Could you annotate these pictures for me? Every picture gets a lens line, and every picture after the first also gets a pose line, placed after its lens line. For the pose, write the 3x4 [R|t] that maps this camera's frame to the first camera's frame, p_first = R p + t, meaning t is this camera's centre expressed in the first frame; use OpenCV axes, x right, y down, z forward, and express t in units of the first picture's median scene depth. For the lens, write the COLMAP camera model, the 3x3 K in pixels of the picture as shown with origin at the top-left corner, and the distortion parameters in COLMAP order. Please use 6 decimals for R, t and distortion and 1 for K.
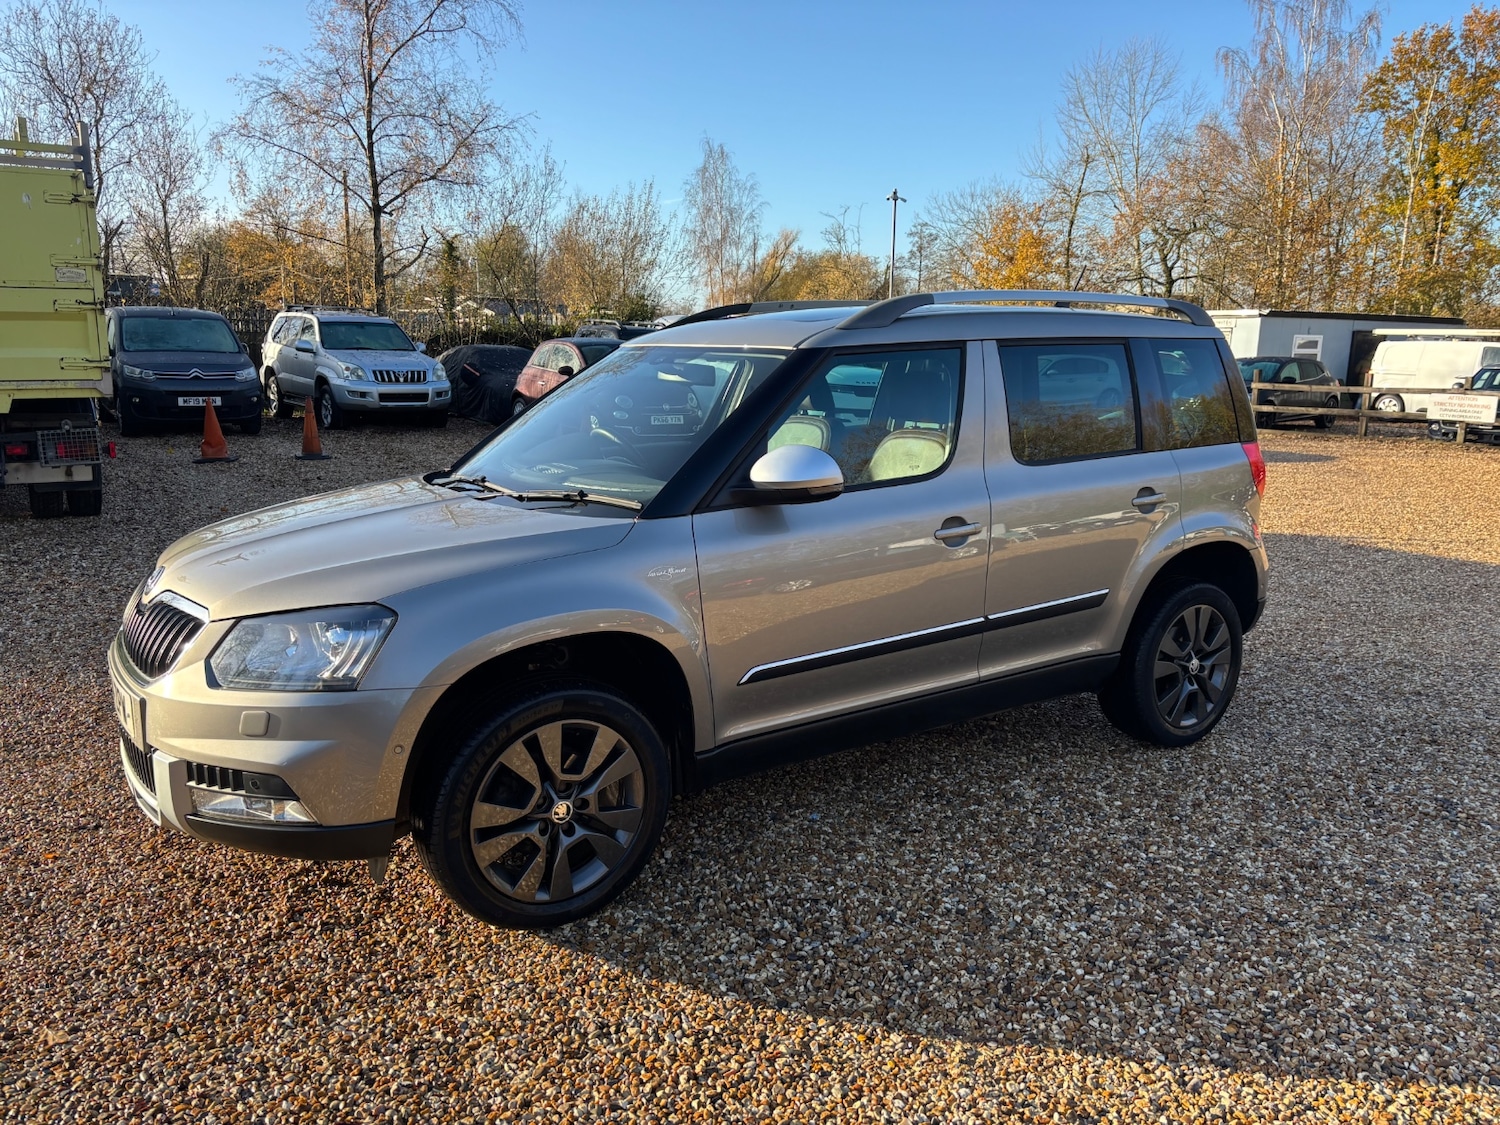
lens RADIAL K [[1137.7, 0, 760.9], [0, 1137.7, 571.5], [0, 0, 1]] dist [0.045192, -0.047111]
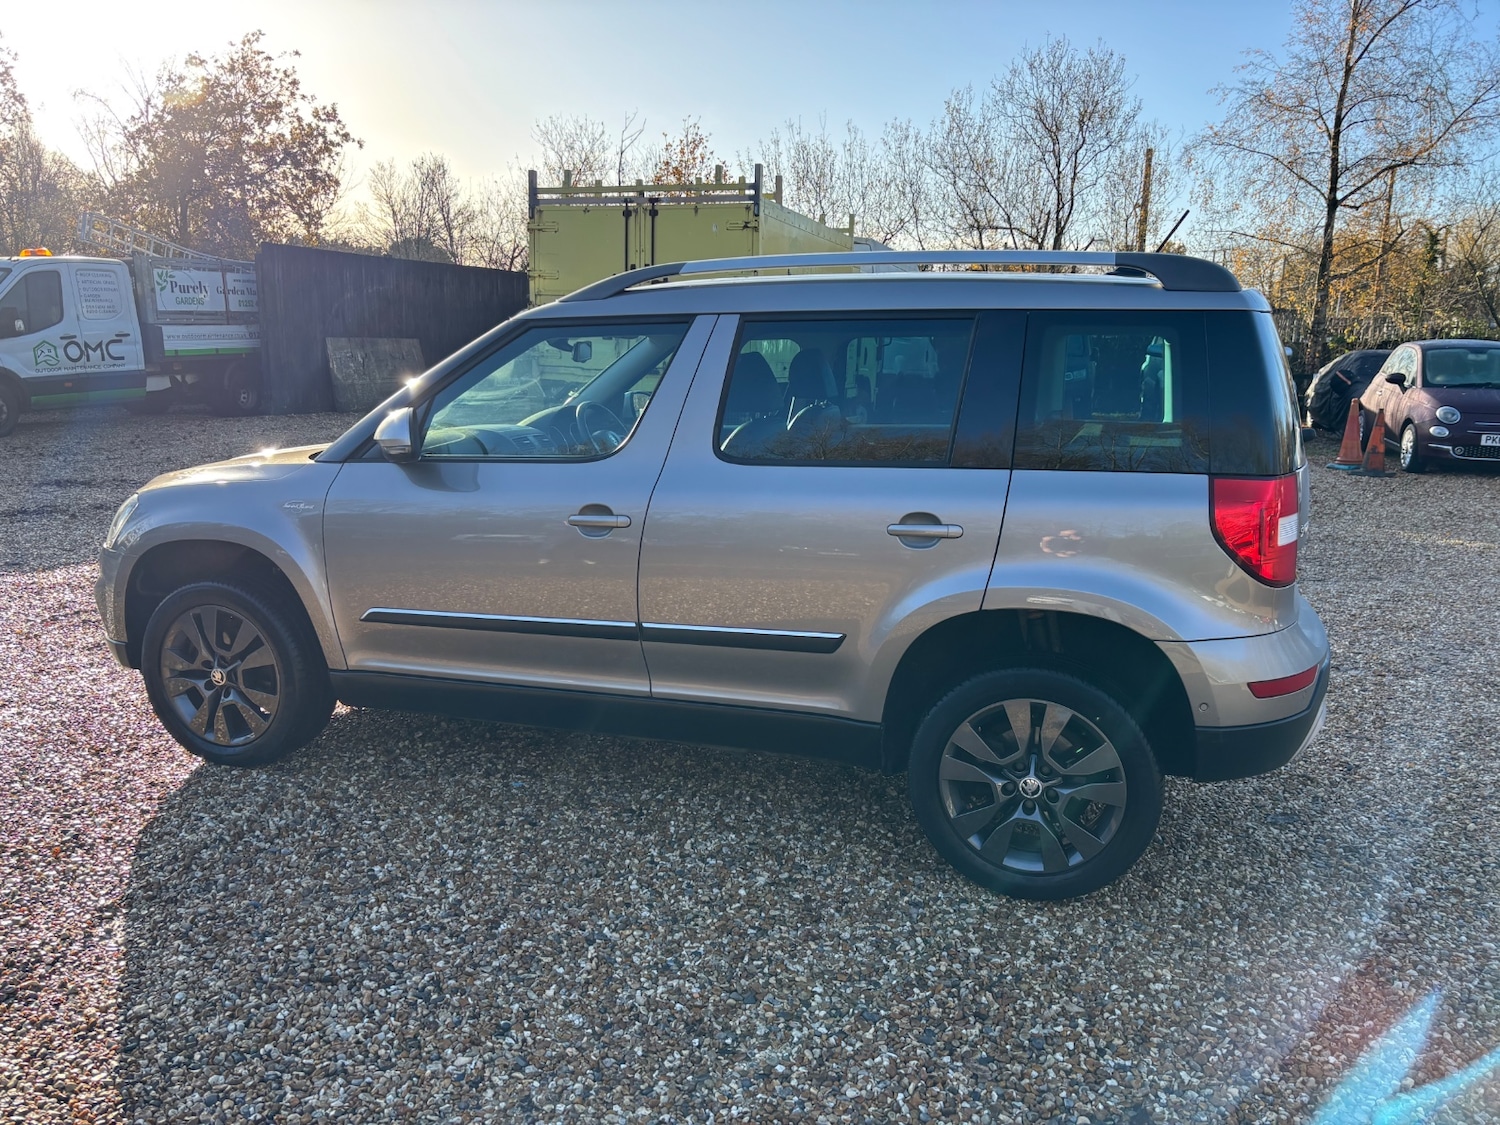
lens RADIAL K [[1137.7, 0, 744.5], [0, 1137.7, 574.9], [0, 0, 1]] dist [0.045192, -0.047111]
pose [[0.611036, 0.160536, -0.775153, 0.770504], [-0.165787, 0.983457, 0.072991, -0.063124], [0.774047, 0.083910, 0.627543, 0.416461]]
